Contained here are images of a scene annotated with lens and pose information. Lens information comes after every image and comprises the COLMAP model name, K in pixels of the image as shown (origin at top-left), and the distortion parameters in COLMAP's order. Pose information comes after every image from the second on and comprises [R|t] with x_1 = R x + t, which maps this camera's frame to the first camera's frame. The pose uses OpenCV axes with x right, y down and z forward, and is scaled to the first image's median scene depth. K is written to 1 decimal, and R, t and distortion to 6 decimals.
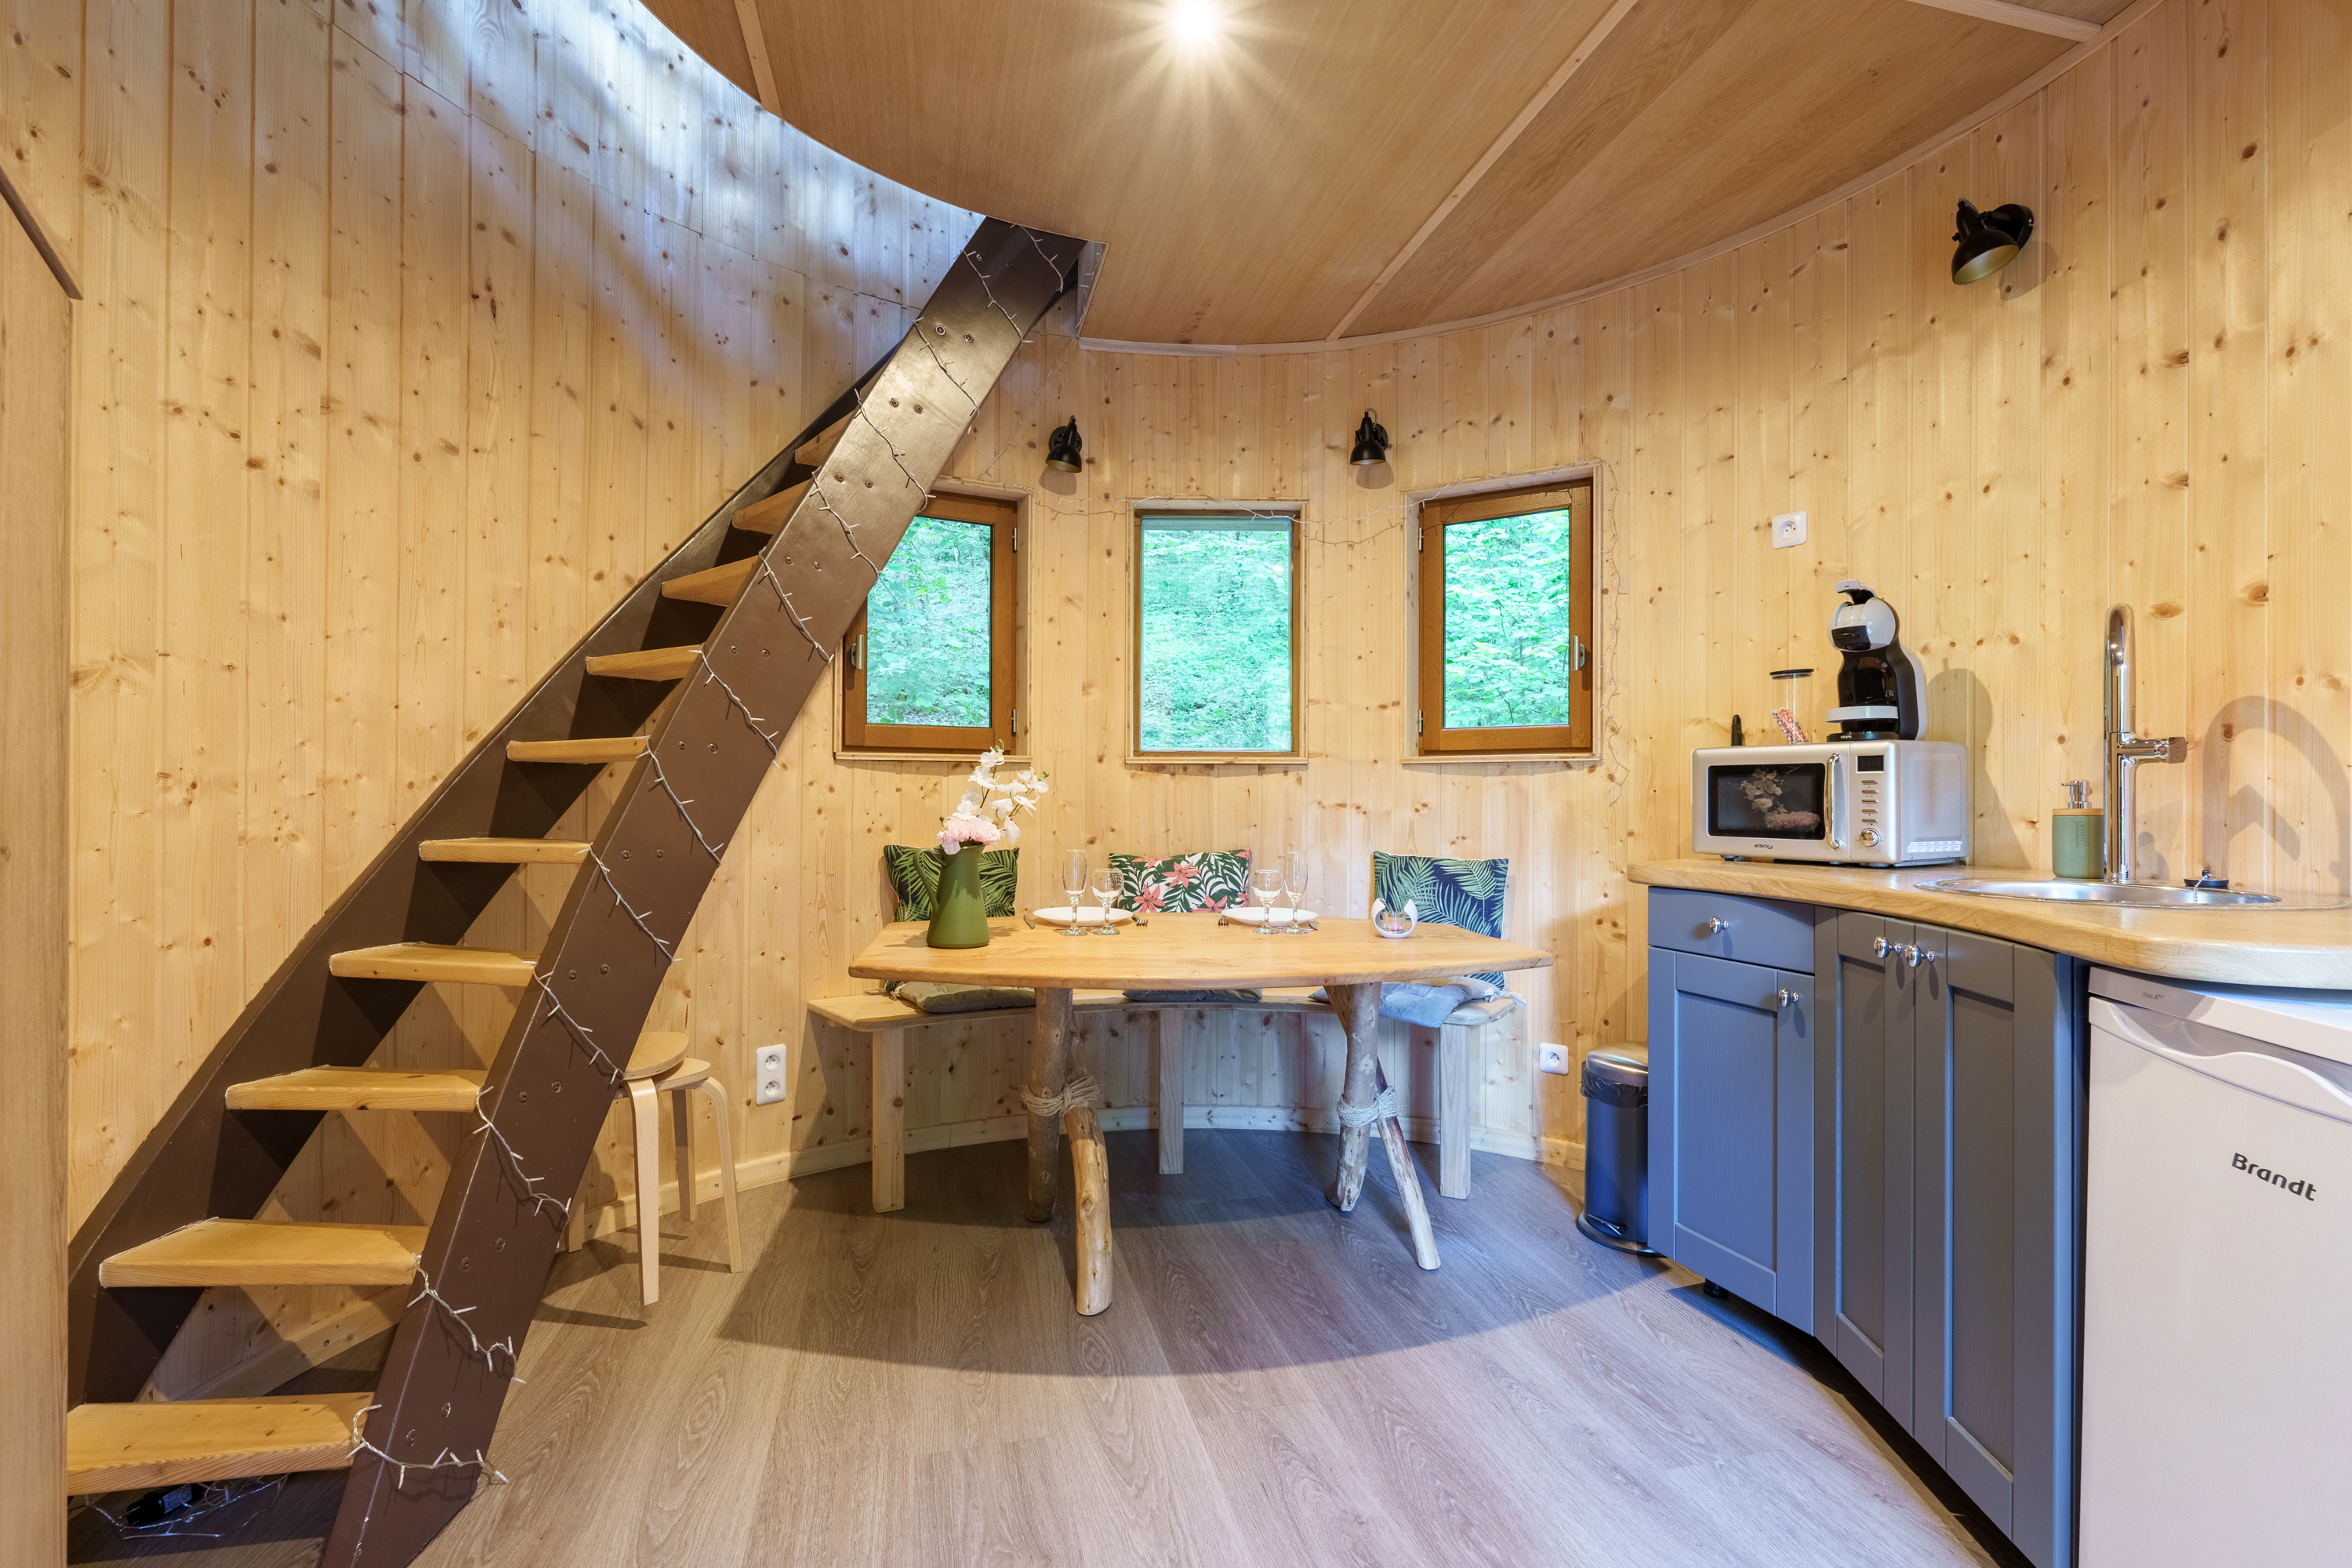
lens RADIAL K [[1158.4, 0, 1189.6], [0, 1158.4, 794.4], [0, 0, 1]] dist [-0.003560, 0.000443]
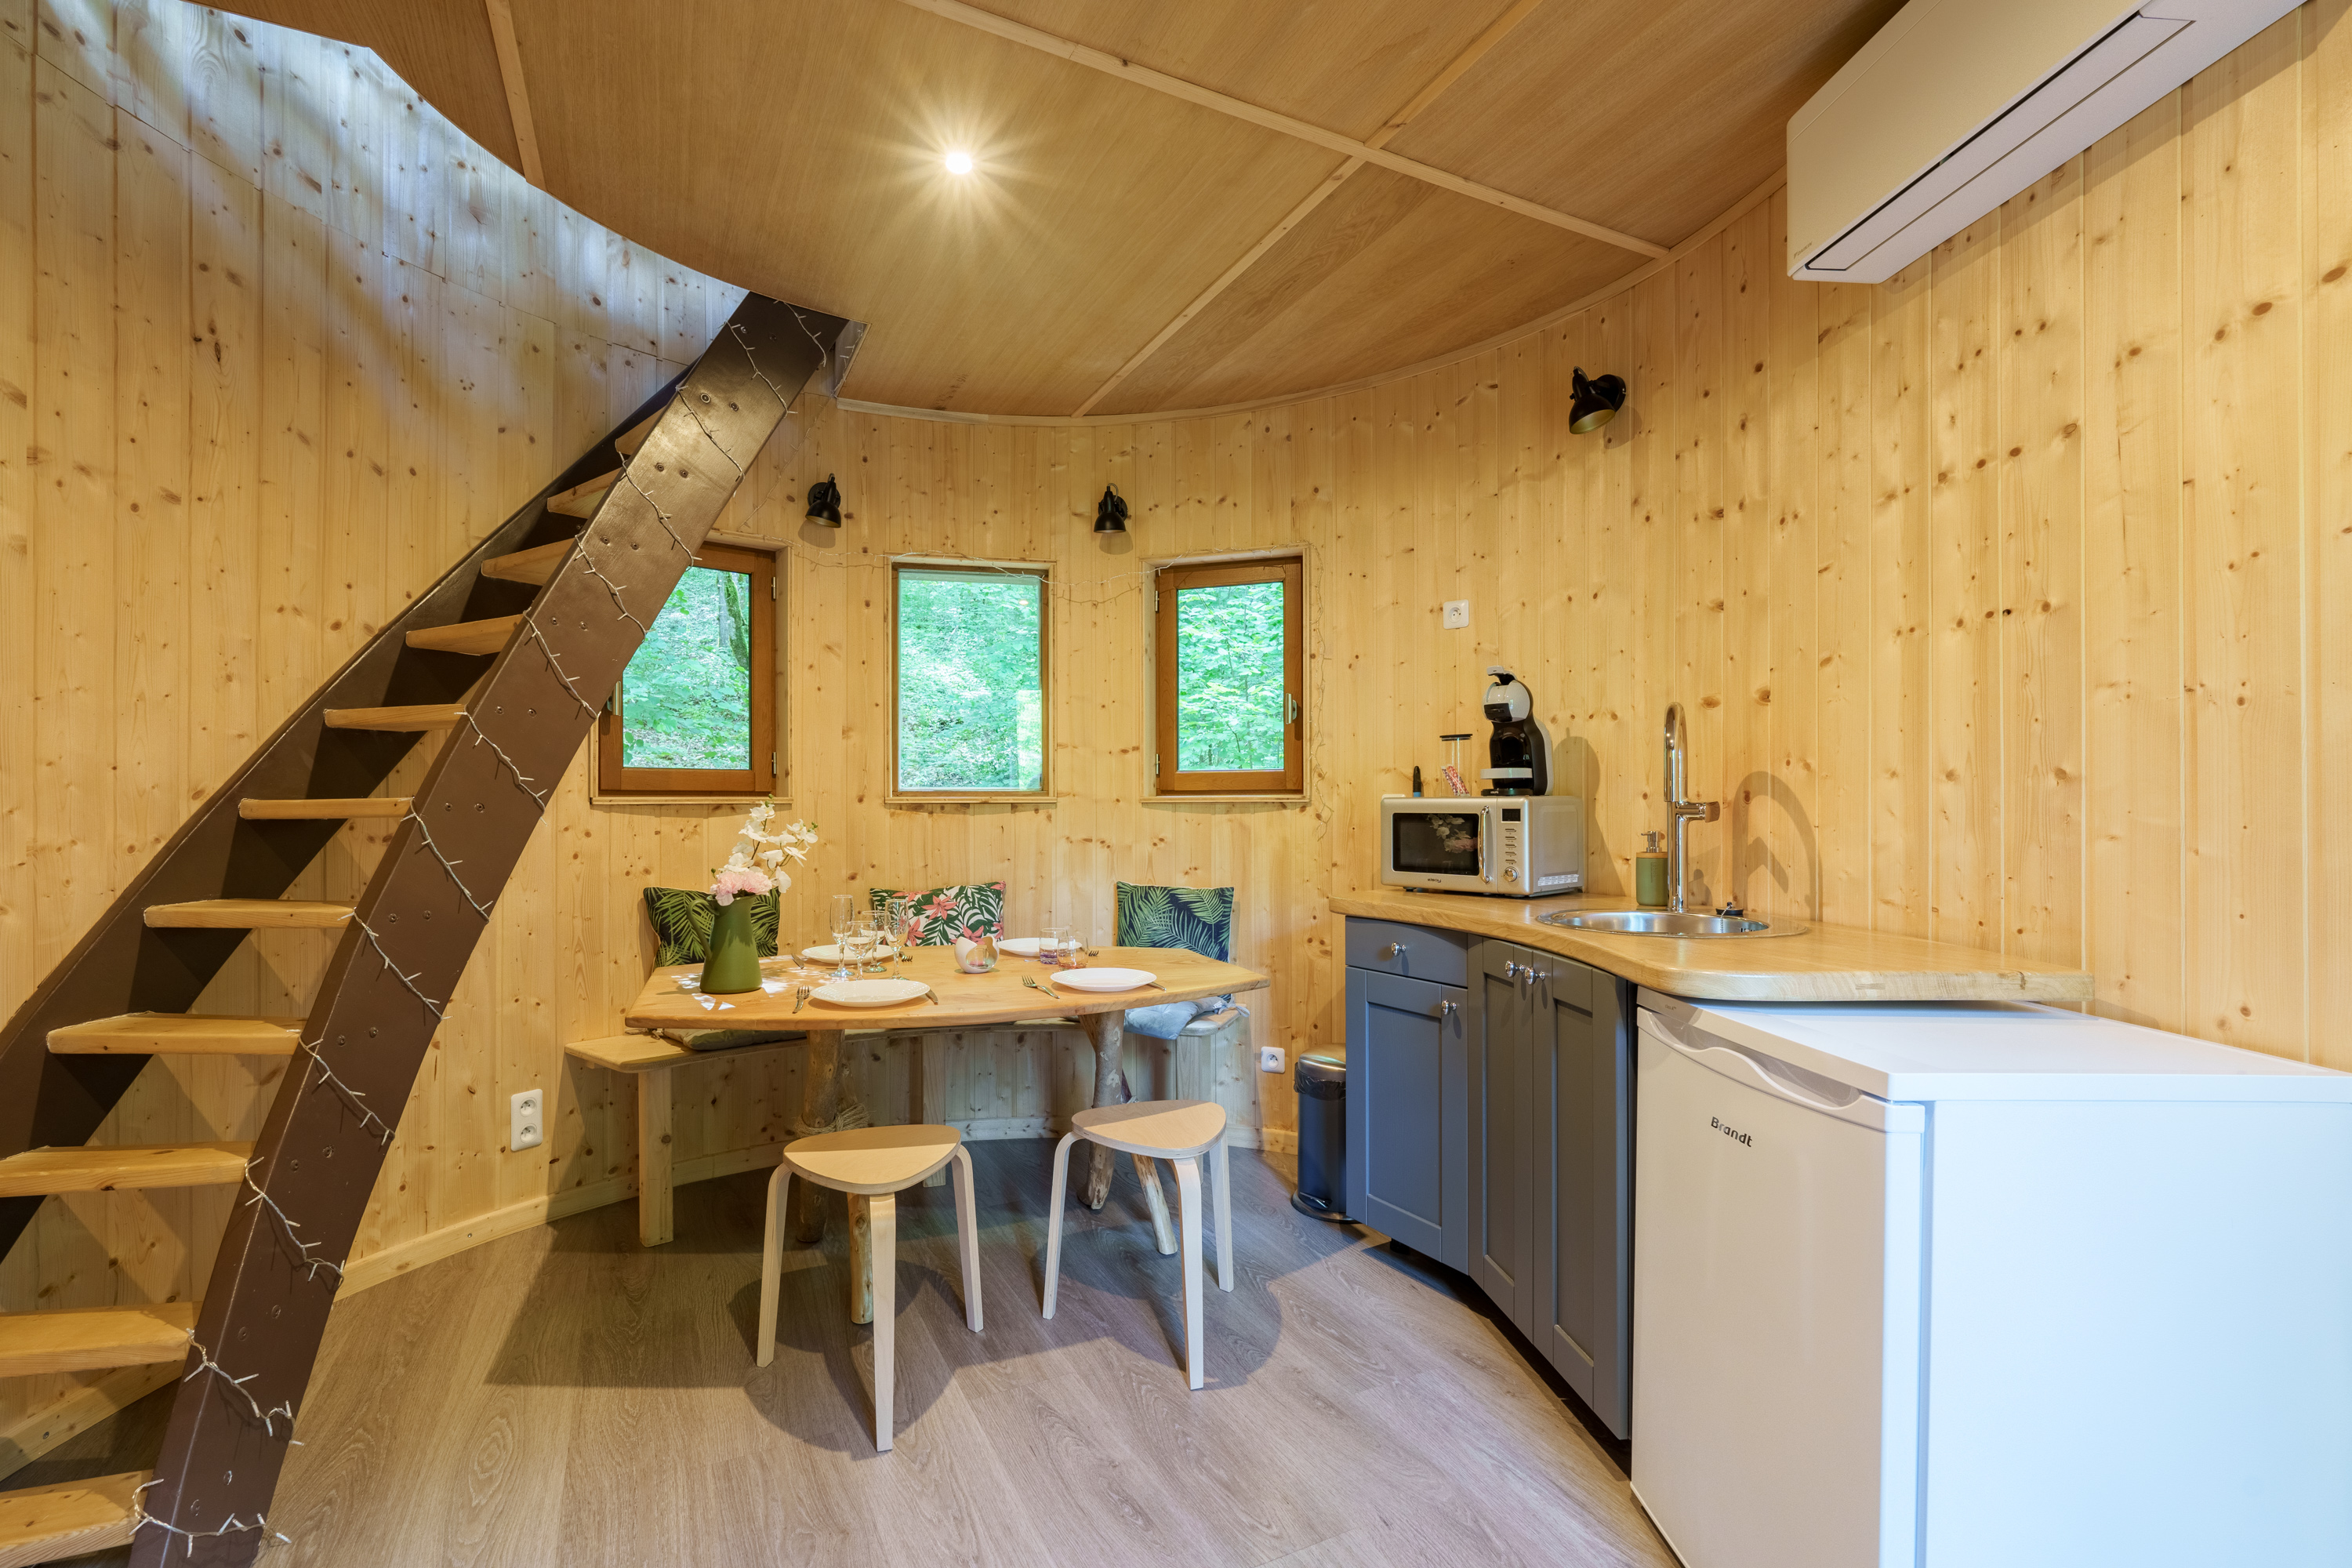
lens RADIAL K [[1158.4, 0, 1189.6], [0, 1158.4, 794.4], [0, 0, 1]] dist [-0.003560, 0.000443]
pose [[0.974635, -0.006128, 0.223714, -0.027510], [0.005481, 0.999979, 0.003511, -0.048828], [-0.223731, -0.002196, 0.974648, -0.127201]]
